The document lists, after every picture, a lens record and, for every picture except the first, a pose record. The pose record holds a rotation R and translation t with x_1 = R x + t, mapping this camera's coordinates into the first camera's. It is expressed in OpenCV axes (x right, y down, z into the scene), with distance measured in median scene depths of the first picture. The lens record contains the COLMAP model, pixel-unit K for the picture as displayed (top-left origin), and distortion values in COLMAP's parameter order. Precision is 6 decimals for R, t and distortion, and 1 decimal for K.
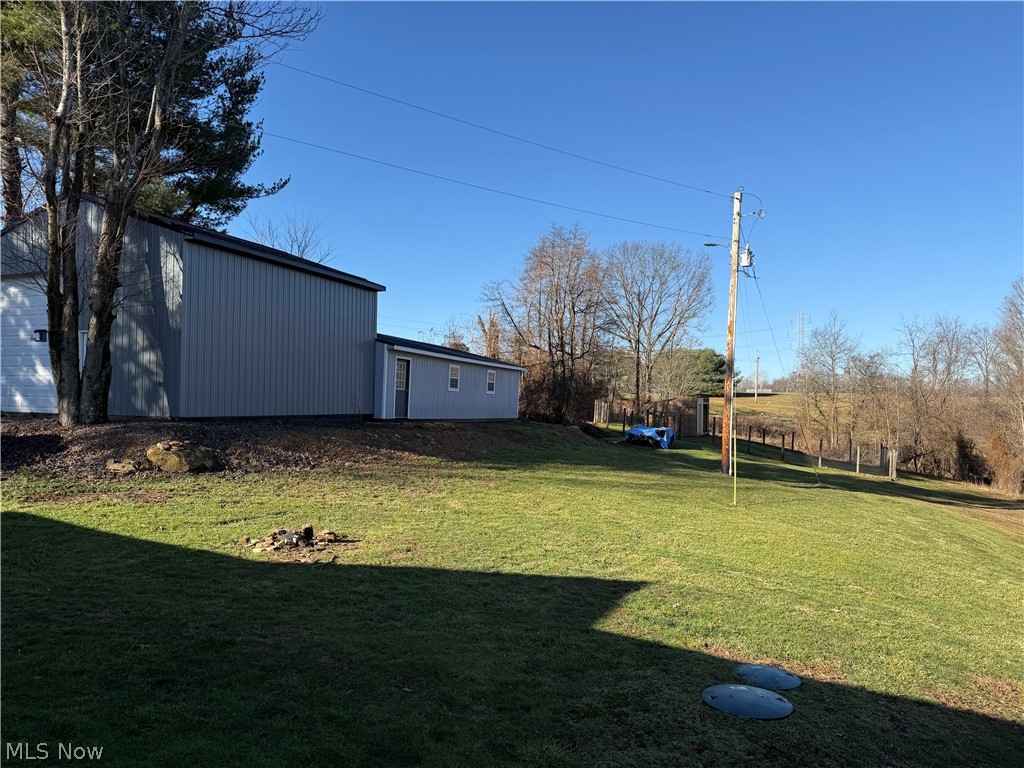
lens RADIAL K [[709.3, 0, 520.4], [0, 709.3, 392.2], [0, 0, 1]] dist [0.027782, -0.034499]
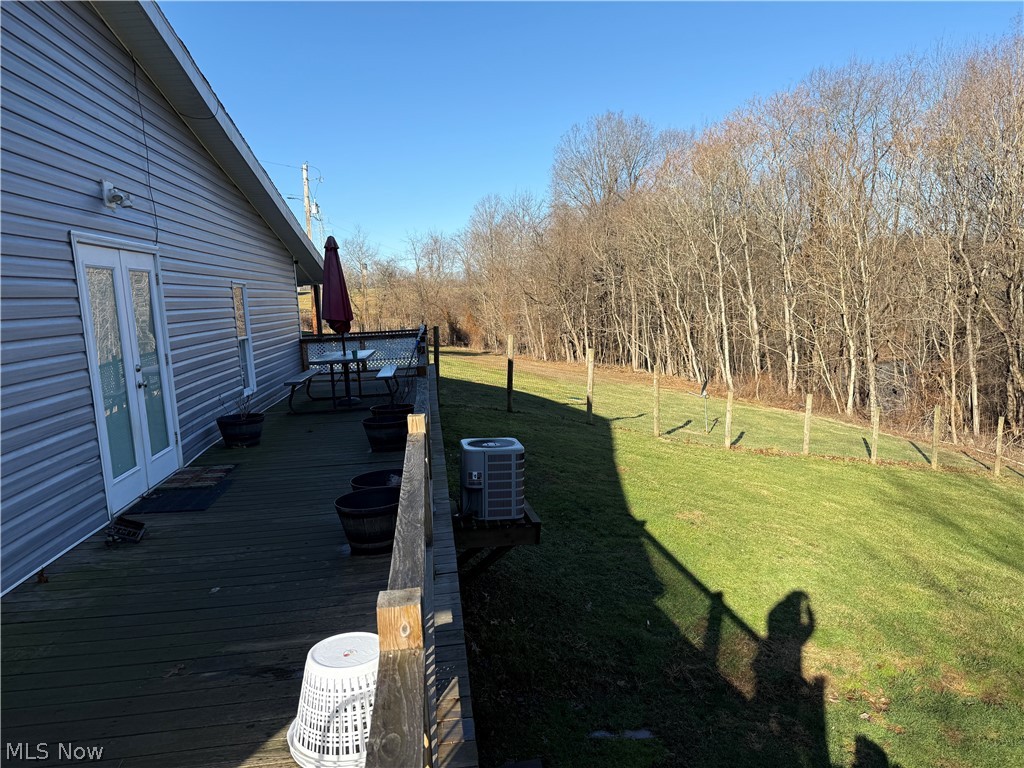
lens RADIAL K [[709.3, 0, 516.5], [0, 709.3, 390.5], [0, 0, 1]] dist [0.027782, -0.034499]
pose [[0.801610, -0.139748, 0.581284, -0.127971], [0.057520, 0.985814, 0.157680, -0.007973], [-0.595073, -0.092962, 0.798277, -0.238586]]
